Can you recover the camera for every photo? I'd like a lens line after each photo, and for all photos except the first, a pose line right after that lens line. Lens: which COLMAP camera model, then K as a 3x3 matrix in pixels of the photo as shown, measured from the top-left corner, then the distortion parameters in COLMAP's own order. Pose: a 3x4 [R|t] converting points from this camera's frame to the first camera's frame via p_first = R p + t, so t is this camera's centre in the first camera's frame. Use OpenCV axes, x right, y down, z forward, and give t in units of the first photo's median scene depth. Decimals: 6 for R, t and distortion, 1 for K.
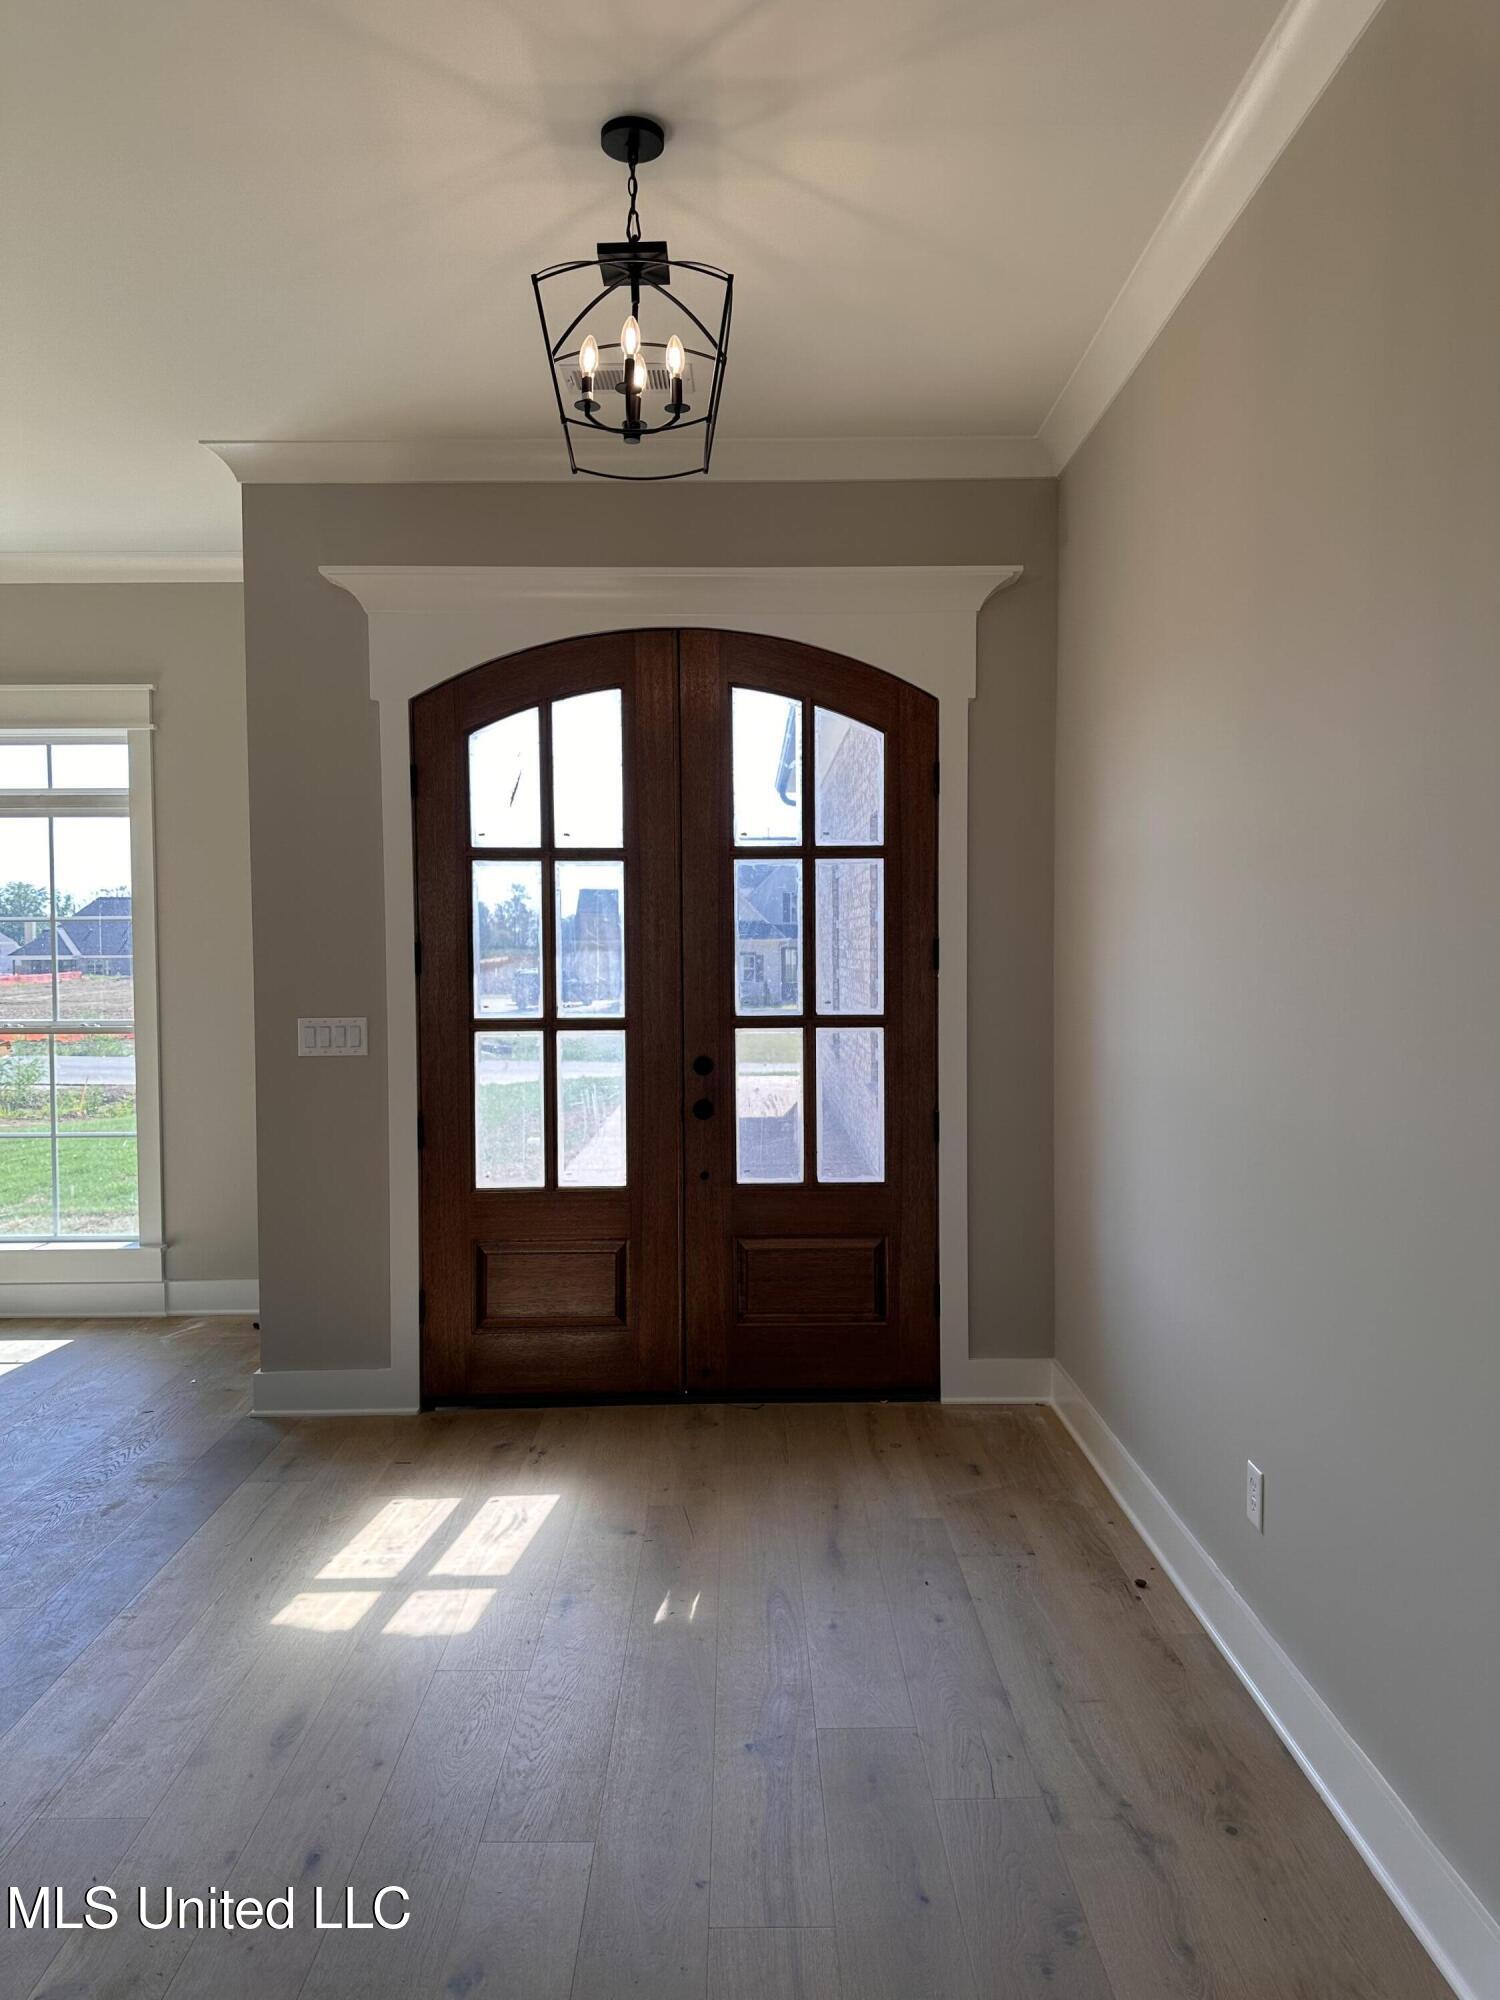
lens RADIAL K [[1417.6, 0, 747.0], [0, 1417.6, 996.8], [0, 0, 1]] dist [0.030698, -0.031104]
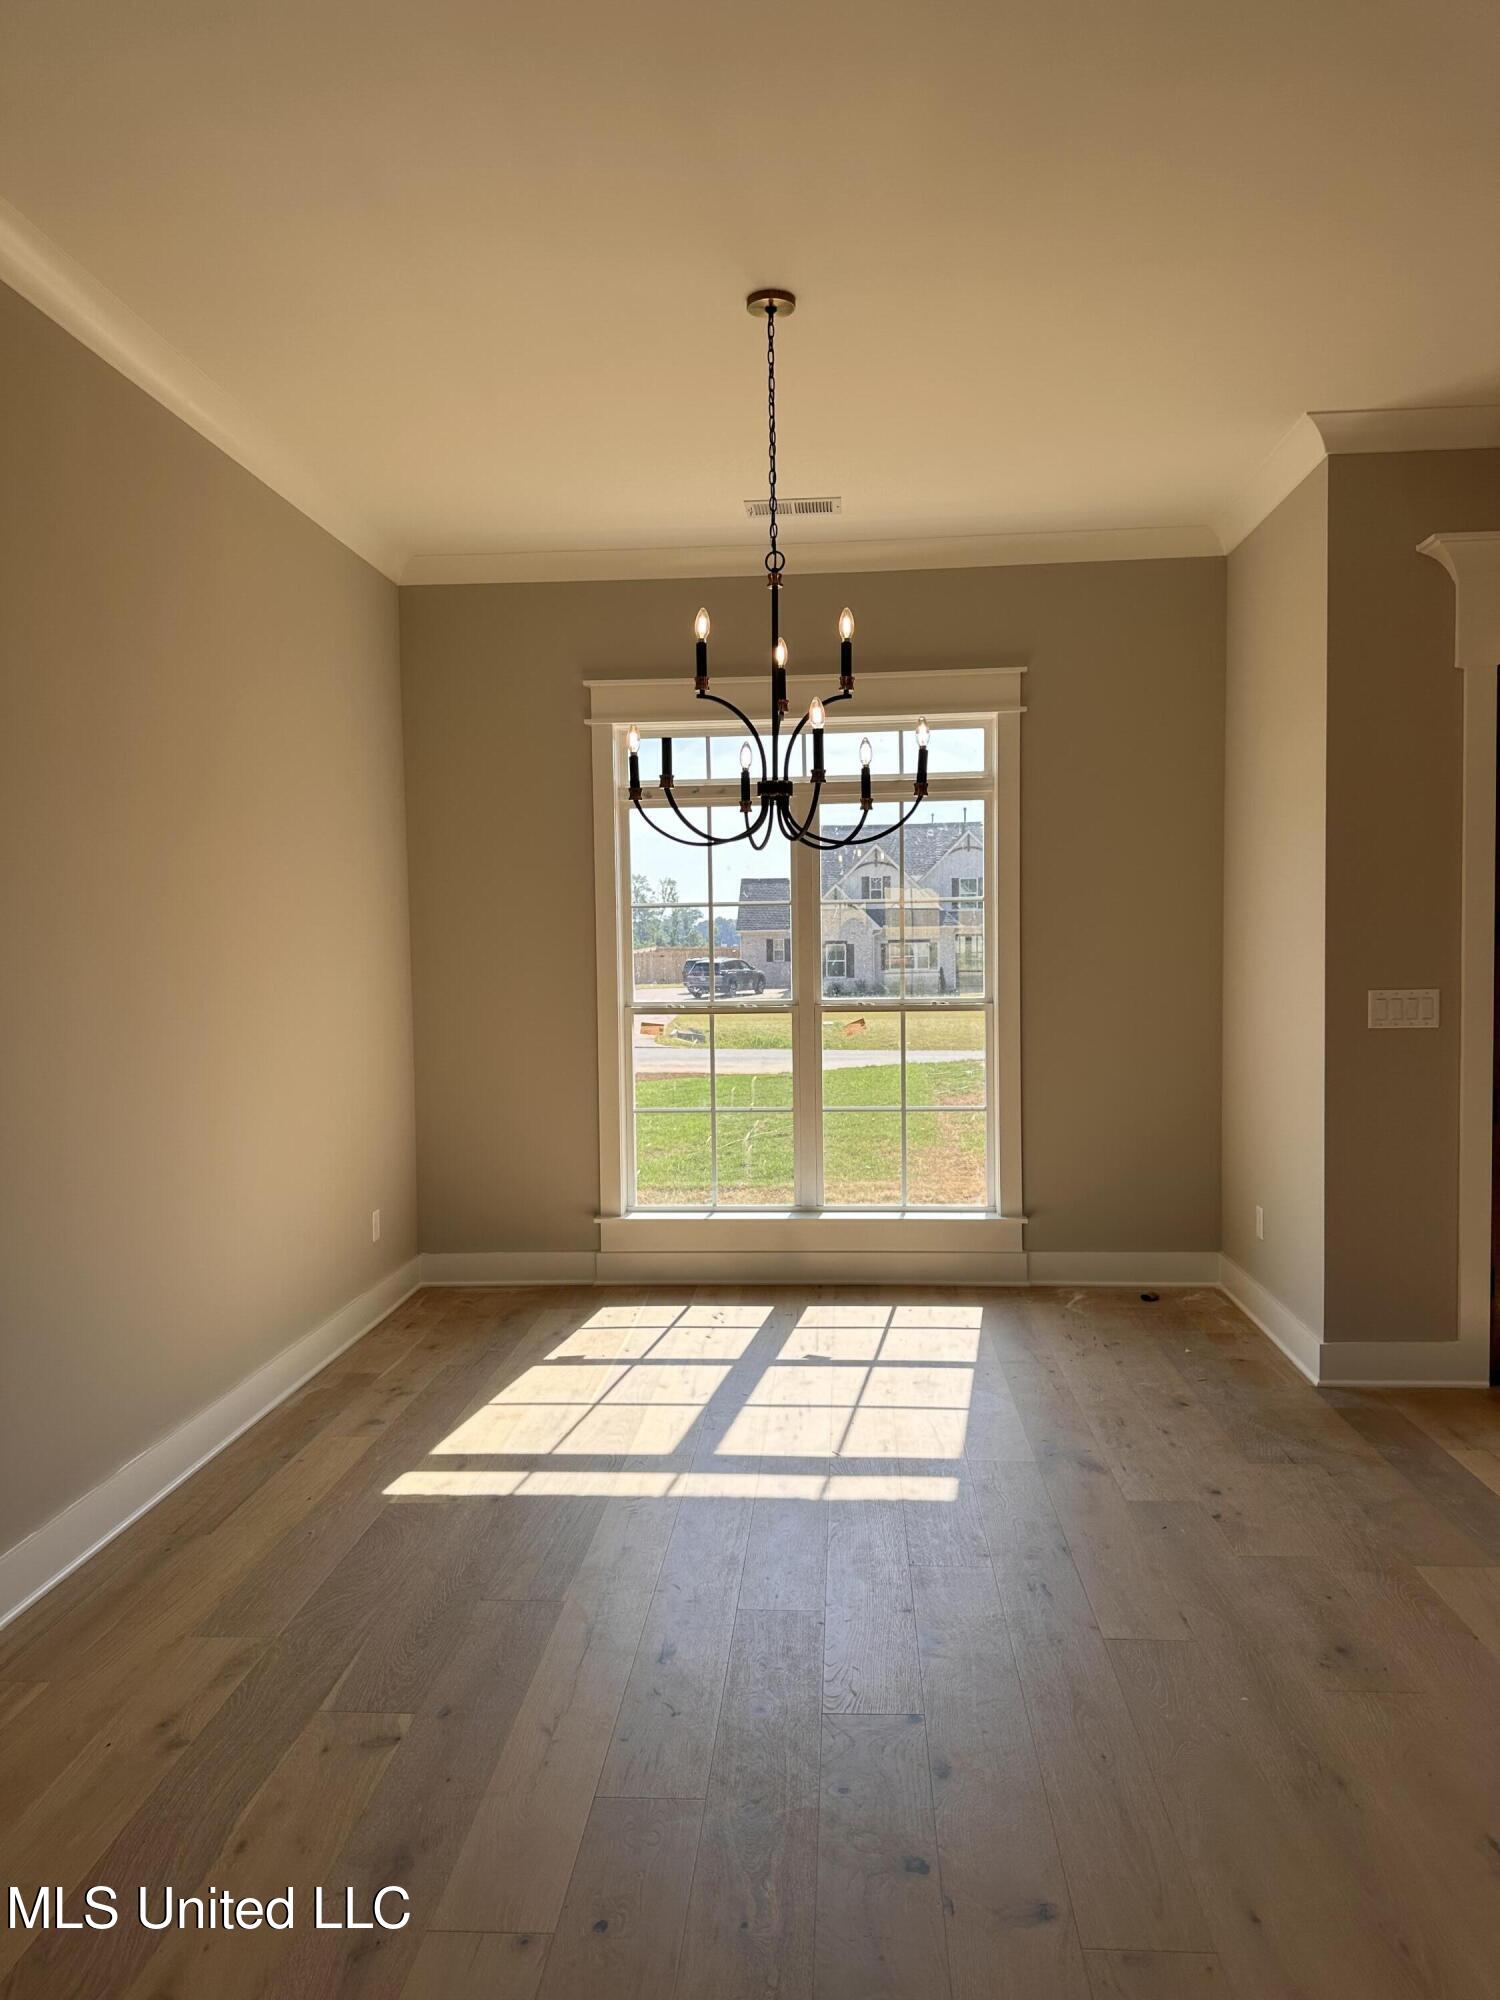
lens RADIAL K [[1387.0, 0, 751.9], [0, 1387.0, 1005.2], [0, 0, 1]] dist [0.180336, -0.381457]
pose [[0.995158, -0.002506, -0.098257, -0.511674], [0.003886, 0.999896, 0.013860, 0.007815], [0.098213, -0.014175, 0.995065, -0.021750]]
